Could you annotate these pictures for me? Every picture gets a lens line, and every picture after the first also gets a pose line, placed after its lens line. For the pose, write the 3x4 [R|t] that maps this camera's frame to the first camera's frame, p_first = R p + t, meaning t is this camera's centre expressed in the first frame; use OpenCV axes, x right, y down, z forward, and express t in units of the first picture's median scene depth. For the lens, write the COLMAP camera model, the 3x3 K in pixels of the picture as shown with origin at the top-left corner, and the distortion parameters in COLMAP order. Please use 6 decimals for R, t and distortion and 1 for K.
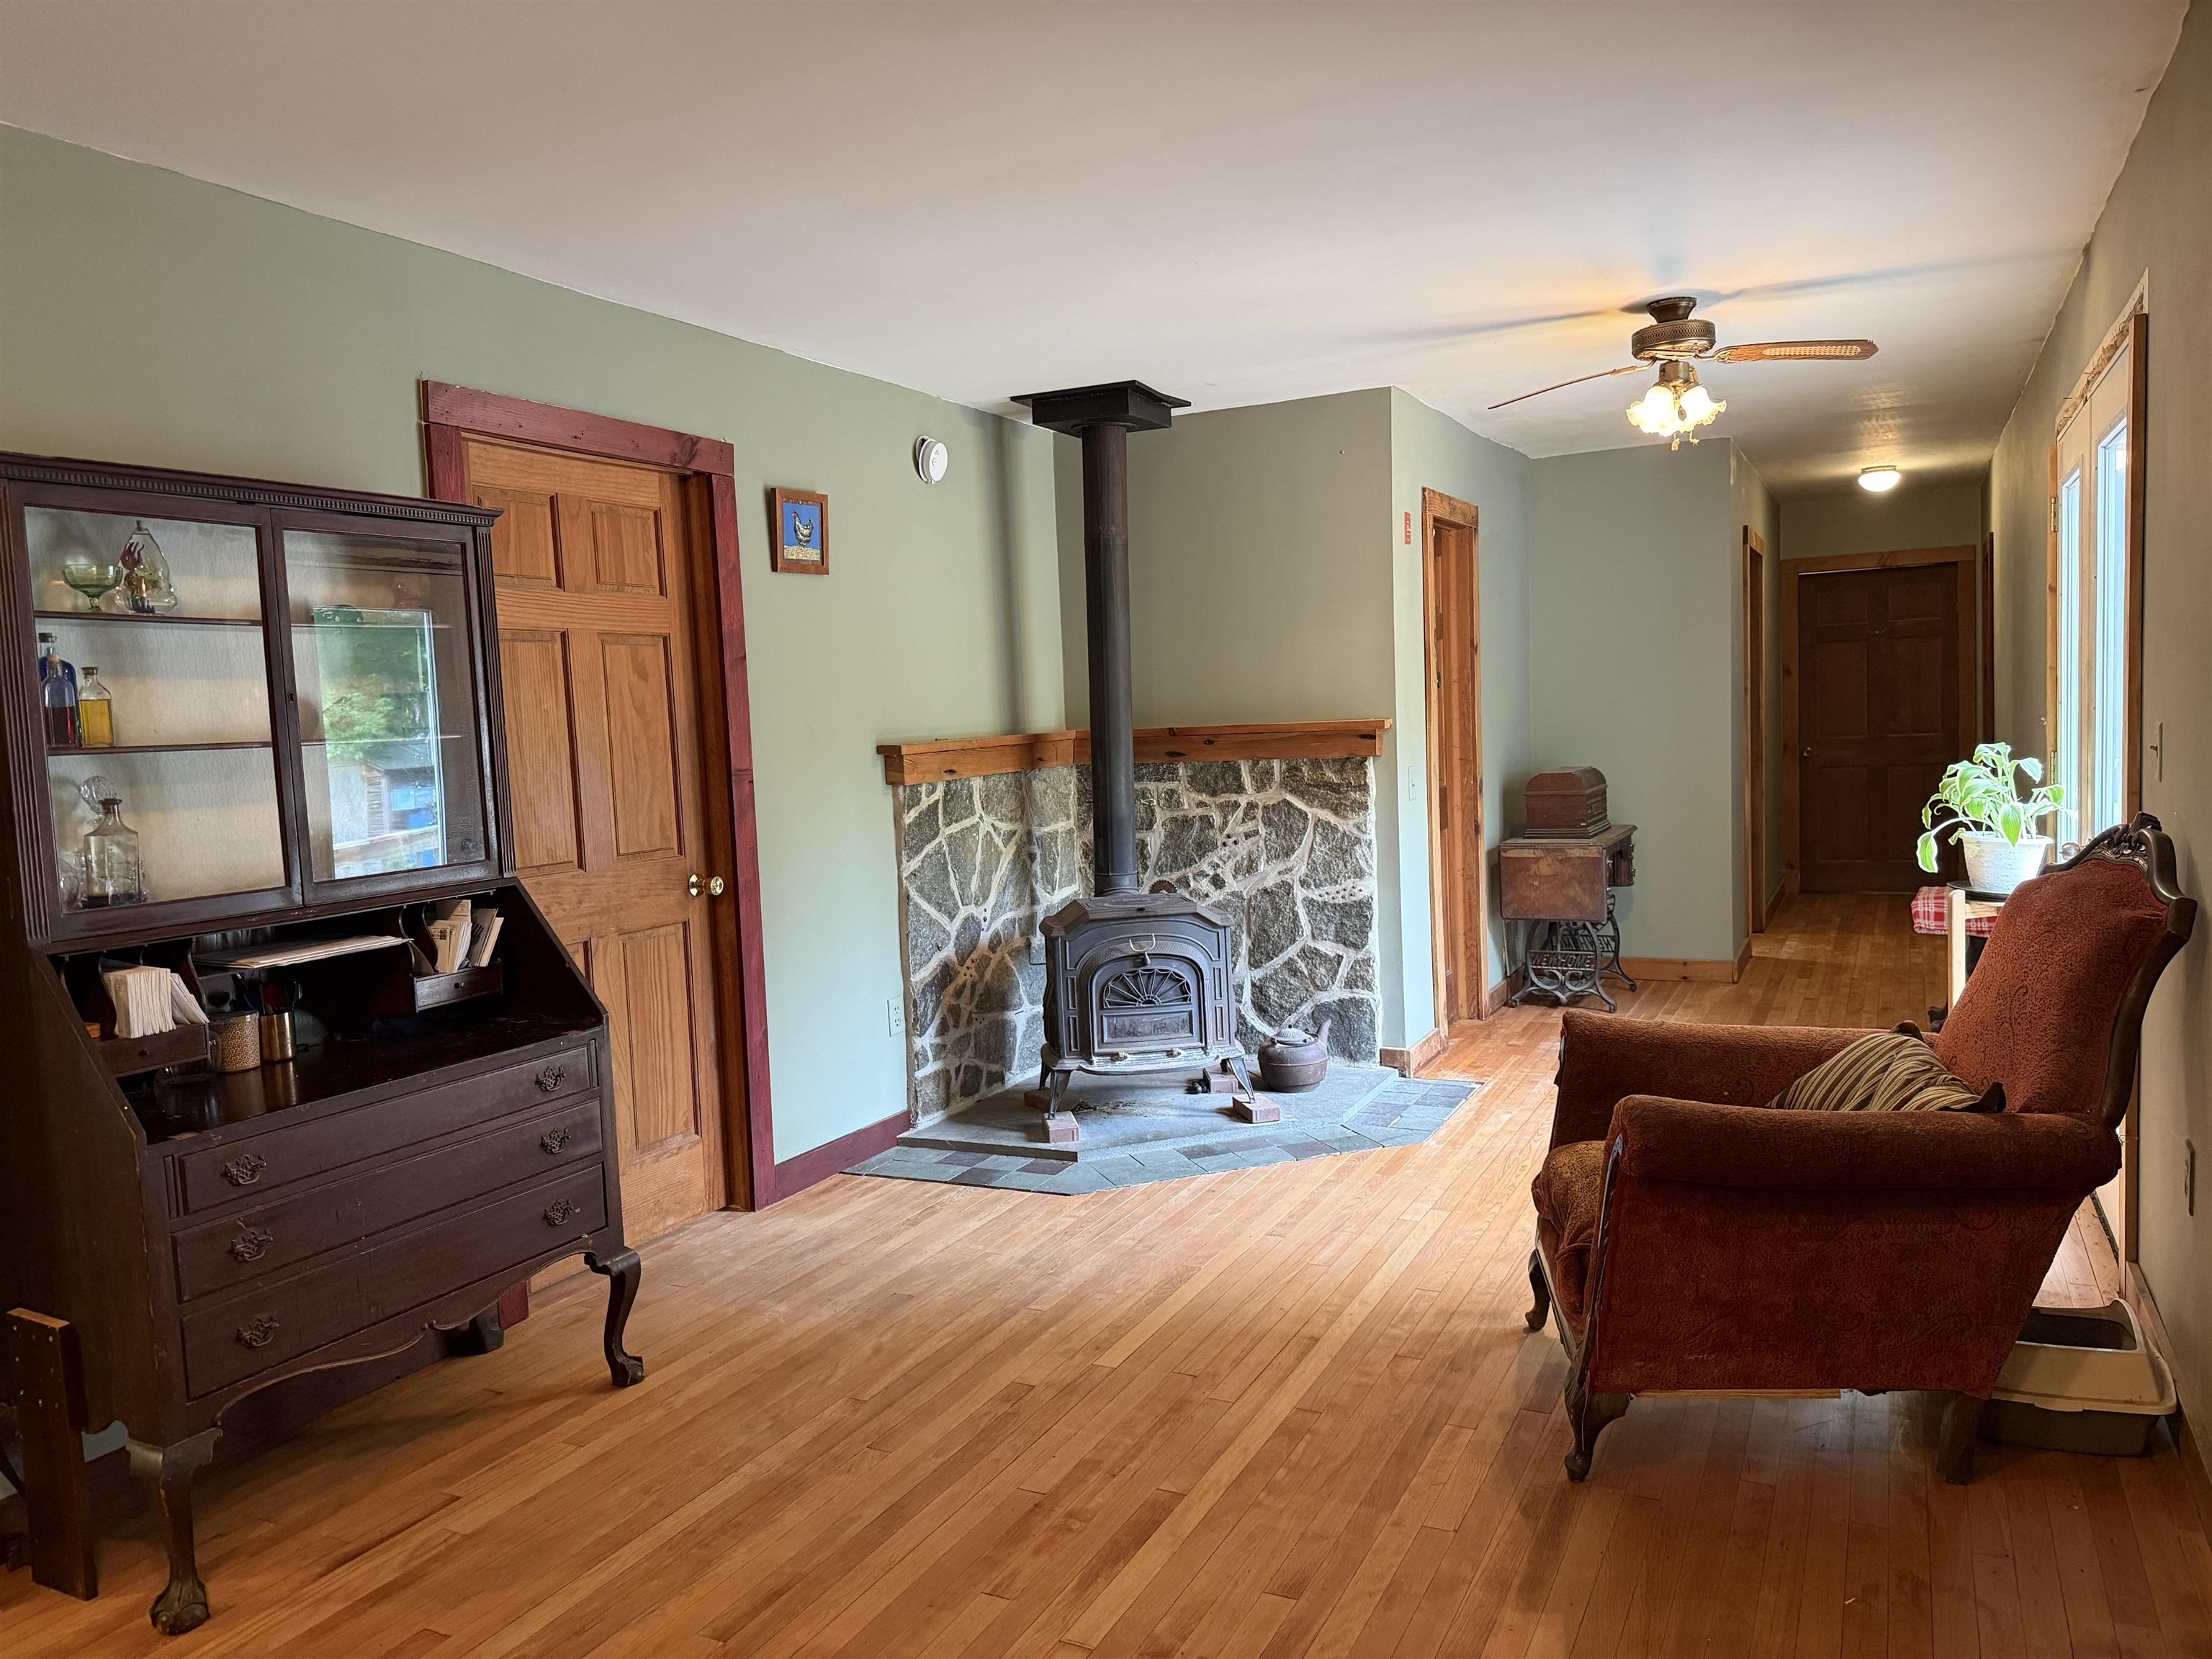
lens RADIAL K [[1643.5, 0, 1094.8], [0, 1643.5, 838.2], [0, 0, 1]] dist [0.204069, -0.375288]
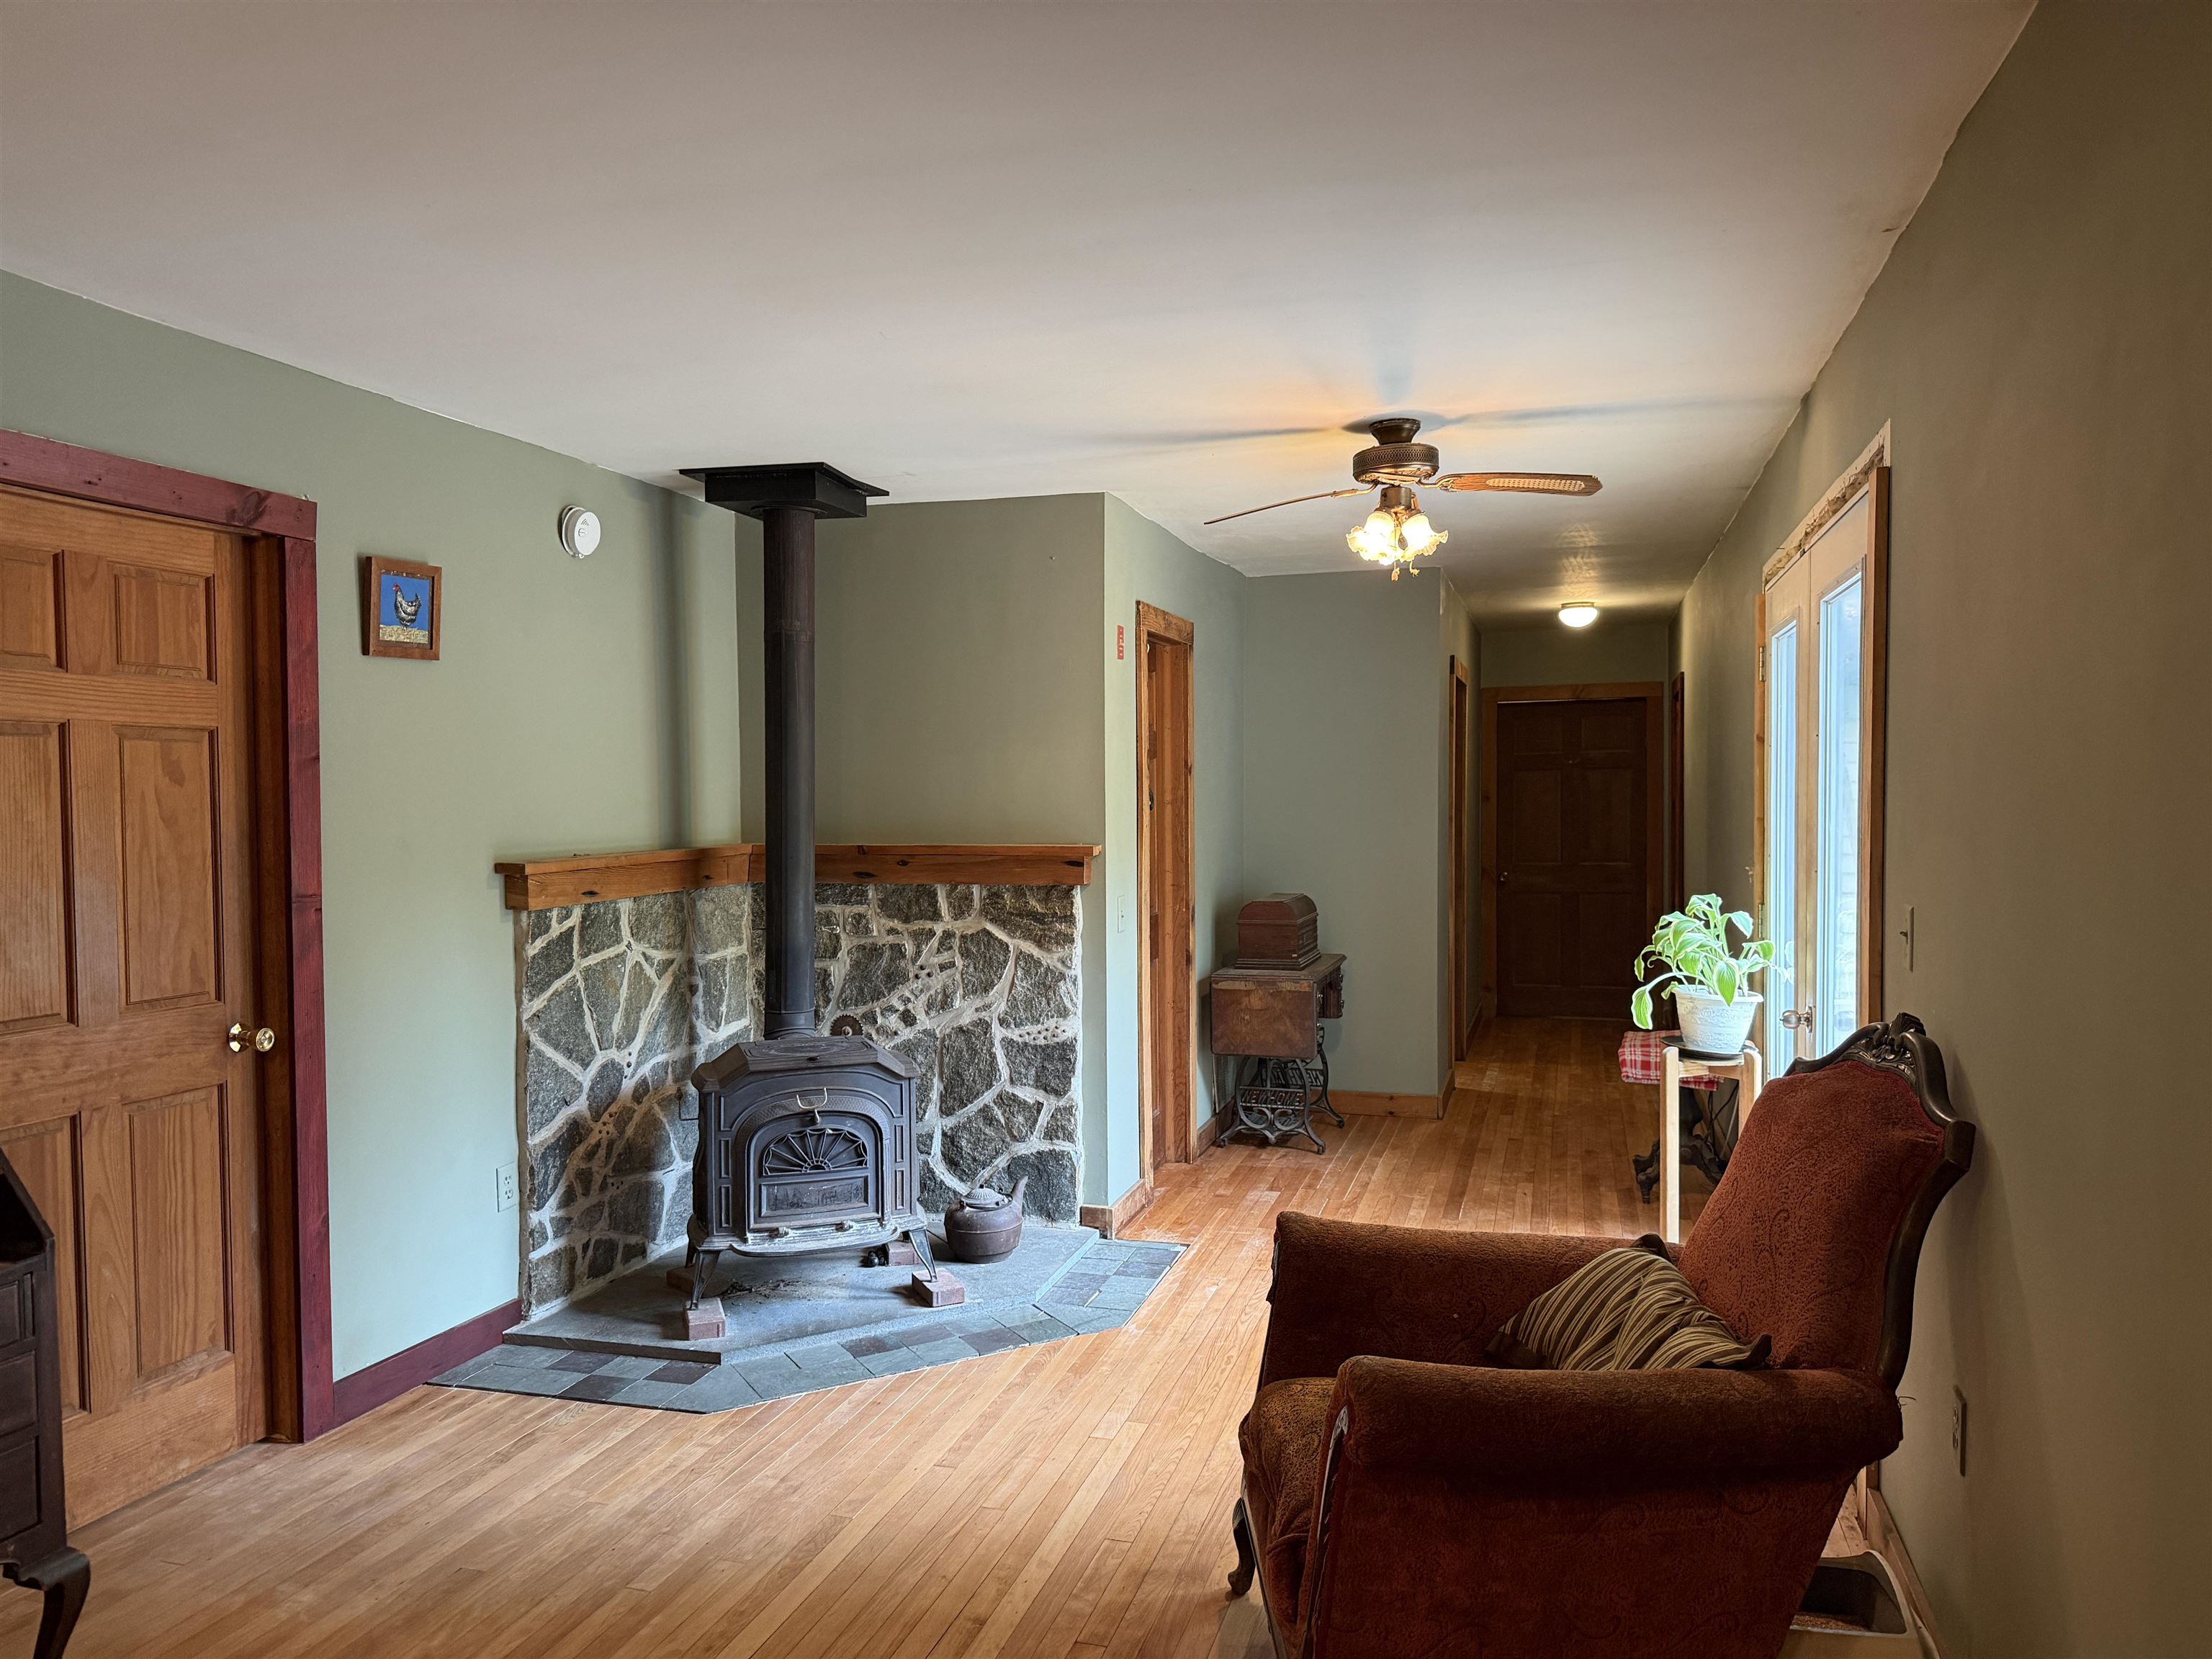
lens RADIAL K [[1643.5, 0, 1094.8], [0, 1643.5, 838.2], [0, 0, 1]] dist [0.204069, -0.375288]
pose [[0.985595, 0.030345, 0.166377, 0.026055], [-0.021618, 0.998306, -0.054016, -0.029216], [-0.167734, 0.049641, 0.984582, 0.108588]]
